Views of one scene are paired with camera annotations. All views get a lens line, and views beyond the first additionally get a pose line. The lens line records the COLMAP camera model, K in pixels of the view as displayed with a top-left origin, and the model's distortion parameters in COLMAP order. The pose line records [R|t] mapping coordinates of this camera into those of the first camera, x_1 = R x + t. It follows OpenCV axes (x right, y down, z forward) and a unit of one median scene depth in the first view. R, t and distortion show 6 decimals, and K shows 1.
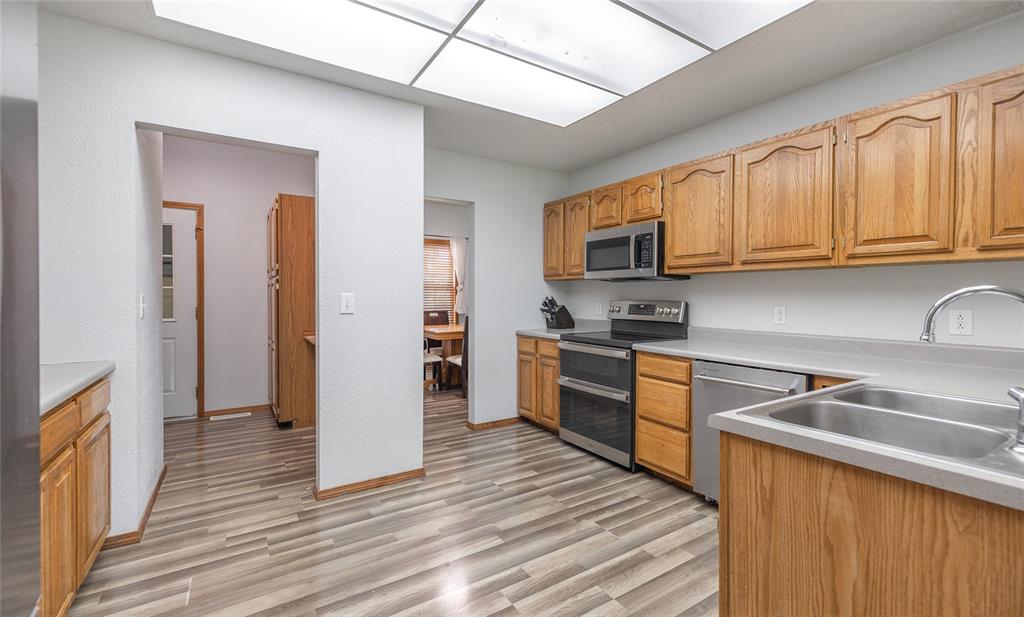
lens RADIAL K [[434.4, 0, 509.2], [0, 434.4, 302.8], [0, 0, 1]] dist [-0.000205, -0.000027]
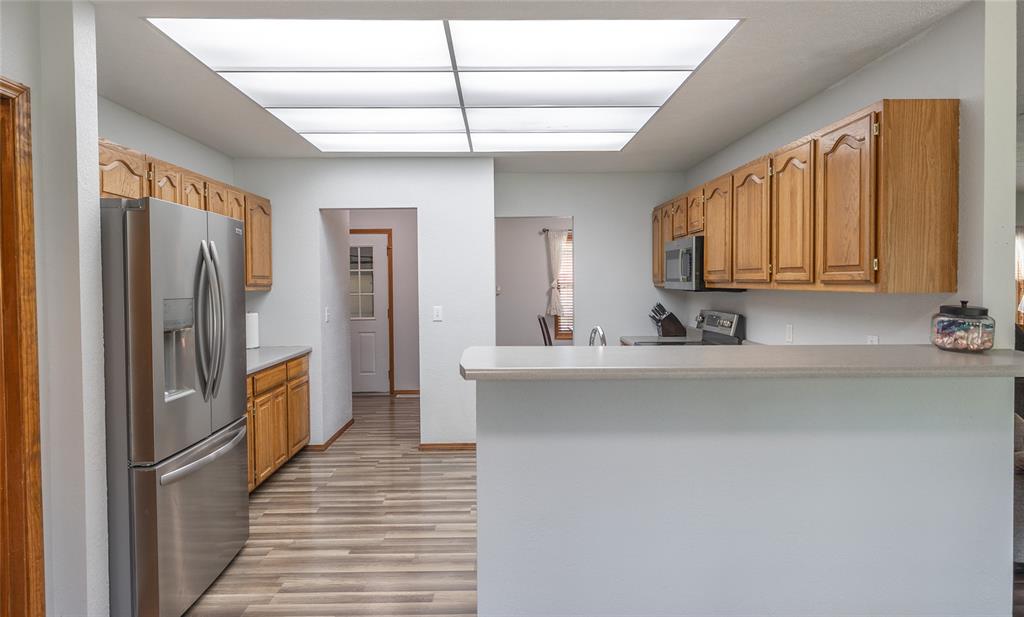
lens RADIAL K [[589.3, 0, 504.8], [0, 589.3, 302.3], [0, 0, 1]] dist [-0.001437, 0.000093]
pose [[0.848066, 0.009435, -0.529807, 0.737751], [0.001836, 0.999783, 0.020744, -0.066172], [0.529888, -0.018565, 0.847865, -0.440865]]
